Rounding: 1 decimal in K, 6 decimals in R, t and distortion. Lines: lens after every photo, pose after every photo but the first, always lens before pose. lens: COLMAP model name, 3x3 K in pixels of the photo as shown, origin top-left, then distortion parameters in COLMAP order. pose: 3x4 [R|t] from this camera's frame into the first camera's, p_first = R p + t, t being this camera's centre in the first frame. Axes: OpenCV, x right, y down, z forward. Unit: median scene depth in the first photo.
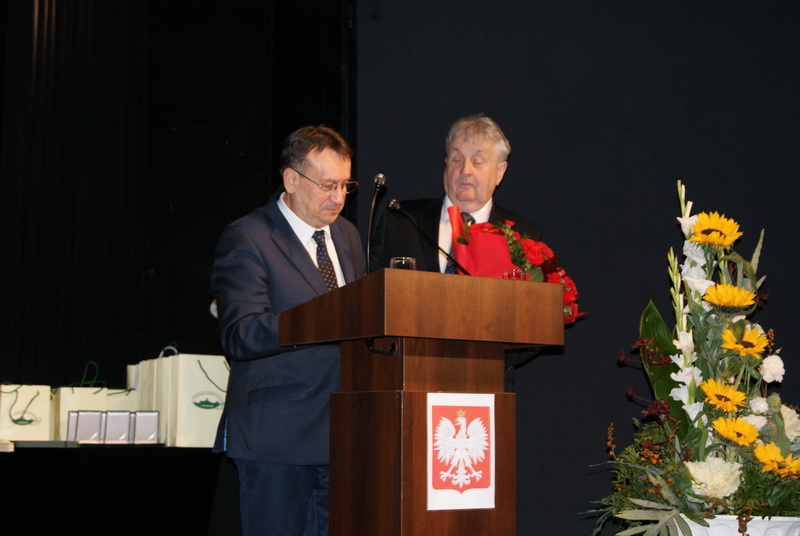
lens RADIAL K [[1404.7, 0, 399.4], [0, 1404.7, 267.2], [0, 0, 1]] dist [-0.030964, 0.000000]
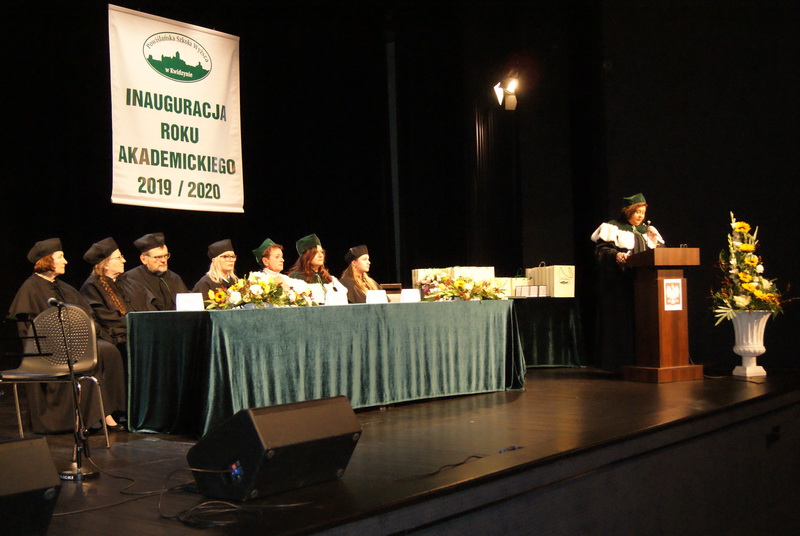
lens RADIAL K [[998.7, 0, 397.1], [0, 998.7, 270.6], [0, 0, 1]] dist [-0.052824, 0.000000]
pose [[0.991281, -0.030011, -0.128305, -0.301333], [0.042201, 0.994737, 0.093371, -0.186067], [0.124828, -0.097972, 0.987330, -1.501895]]
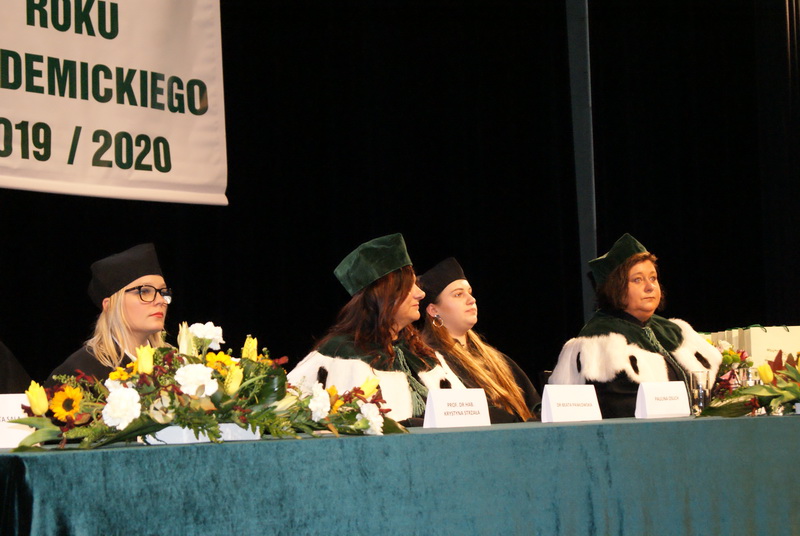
lens RADIAL K [[1851.3, 0, 402.3], [0, 1851.3, 267.2], [0, 0, 1]] dist [-0.093670, 0.000000]
pose [[0.977454, -0.045389, -0.206211, -0.454142], [0.055069, 0.997622, 0.041443, -0.098662], [0.203840, -0.051865, 0.977629, -0.773338]]
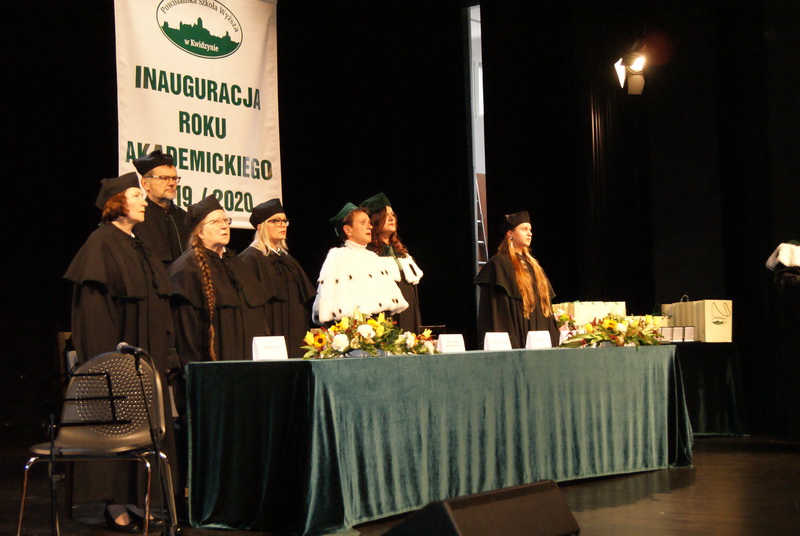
lens RADIAL K [[1284.4, 0, 399.2], [0, 1284.4, 268.5], [0, 0, 1]] dist [-0.029883, 0.000000]
pose [[0.989588, -0.034717, -0.139678, -0.486211], [0.043687, 0.997140, 0.061678, -0.180869], [0.137137, -0.067138, 0.988274, -1.430774]]
